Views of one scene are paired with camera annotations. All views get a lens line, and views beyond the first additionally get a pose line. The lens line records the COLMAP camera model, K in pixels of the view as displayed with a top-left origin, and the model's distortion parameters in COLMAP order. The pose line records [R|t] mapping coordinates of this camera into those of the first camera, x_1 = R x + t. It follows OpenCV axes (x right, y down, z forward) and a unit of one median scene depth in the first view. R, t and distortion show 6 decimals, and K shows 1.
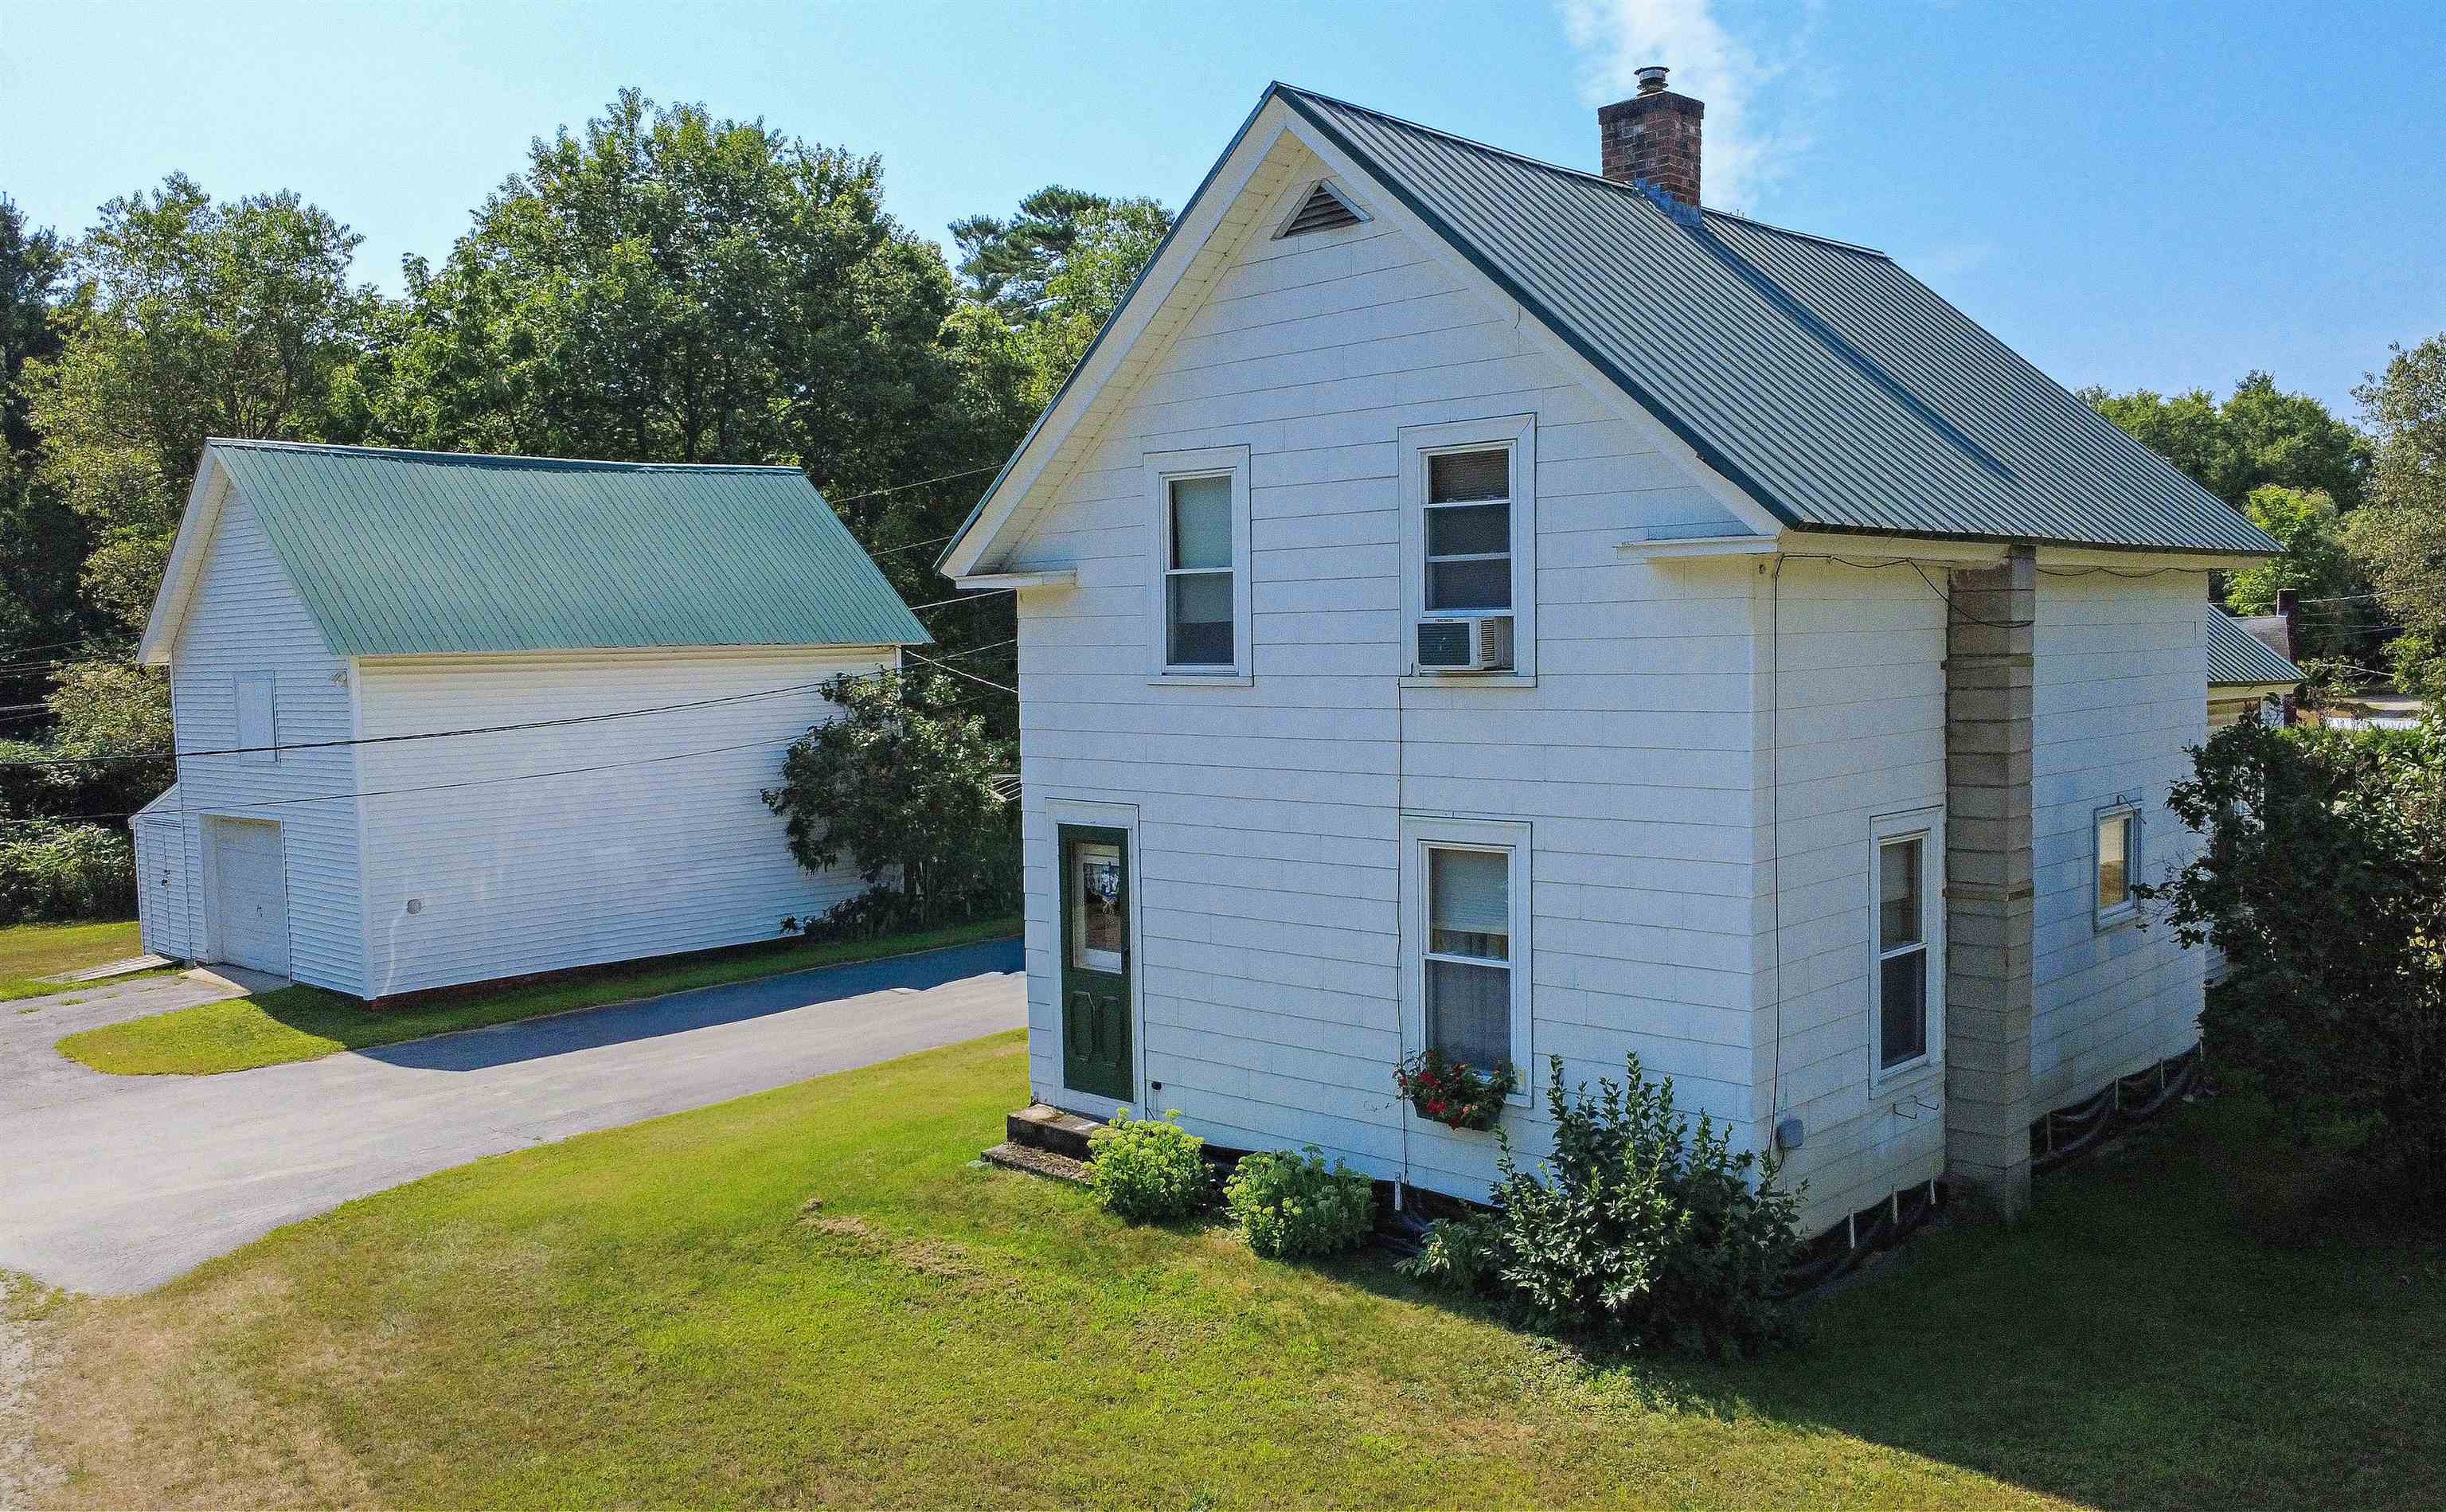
lens RADIAL K [[2001.3, 0, 1223.0], [0, 2001.3, 756.0], [0, 0, 1]] dist [-0.002378, -0.001767]
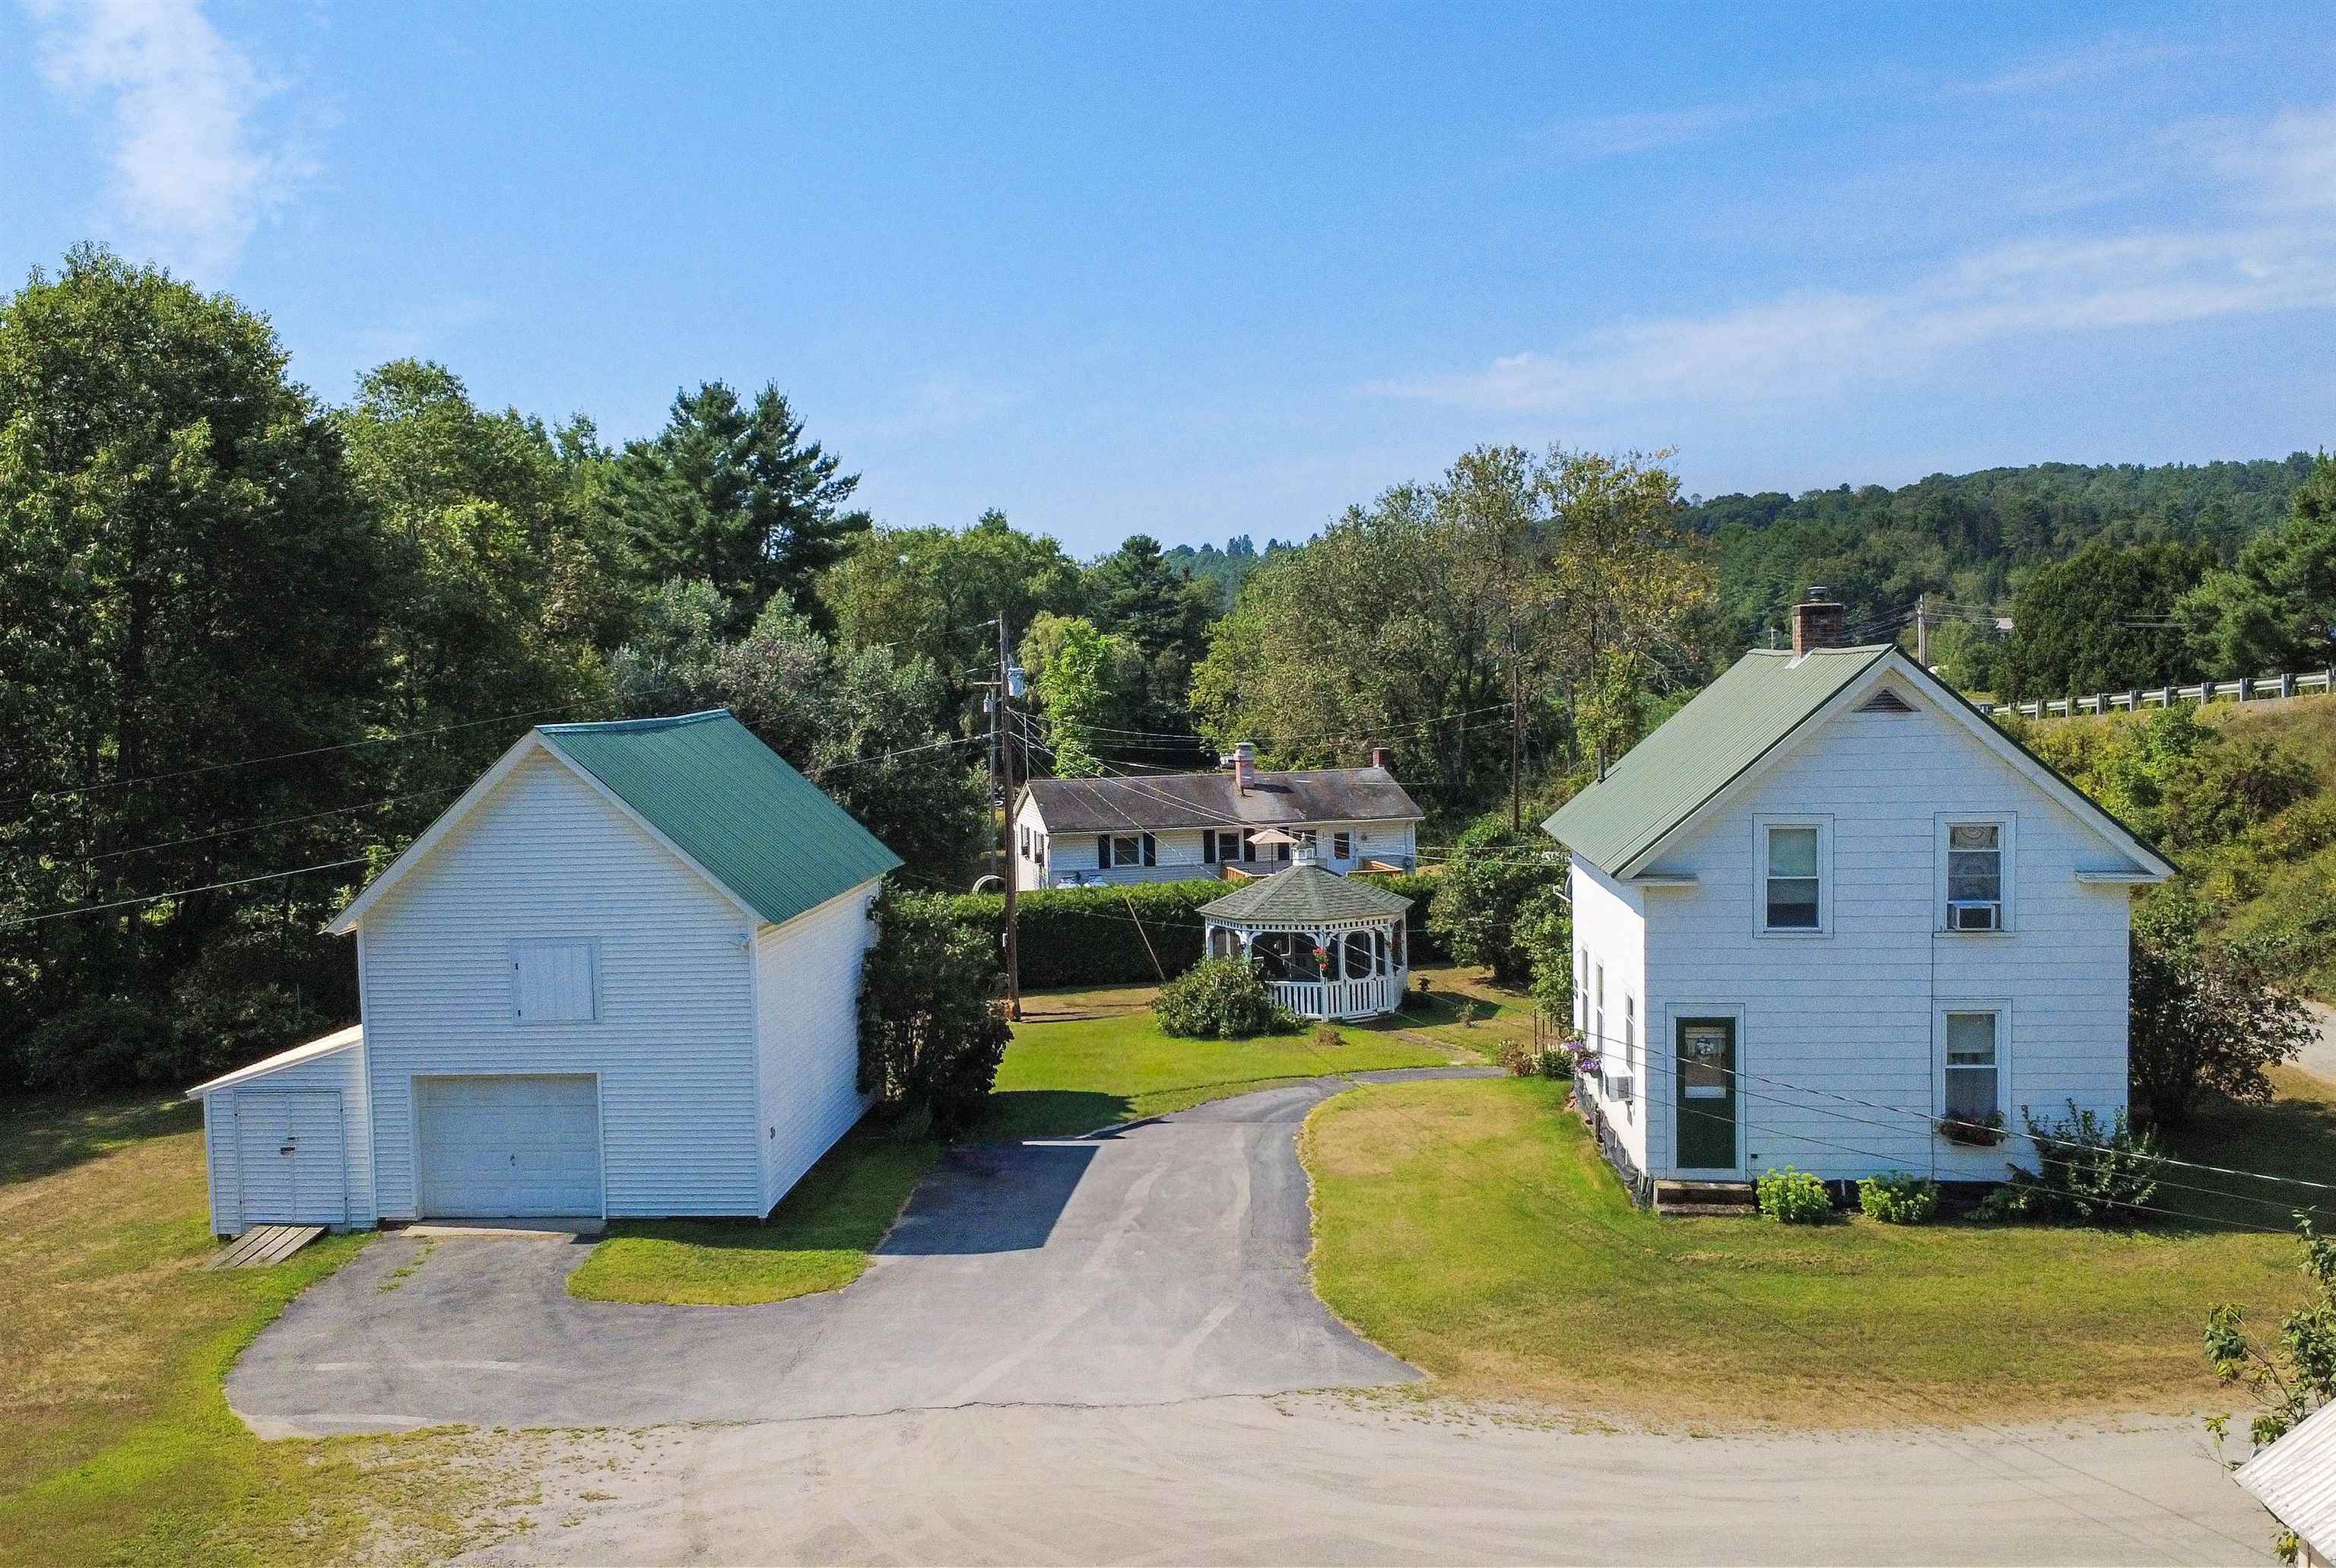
lens RADIAL K [[2068.2, 0, 1168.0], [0, 2068.2, 784.0], [0, 0, 1]] dist [0.002503, 0.002259]
pose [[0.778747, -0.029732, 0.626633, -1.711474], [0.041107, 0.999148, -0.003679, -0.200272], [-0.625990, 0.028624, 0.779306, -0.155998]]
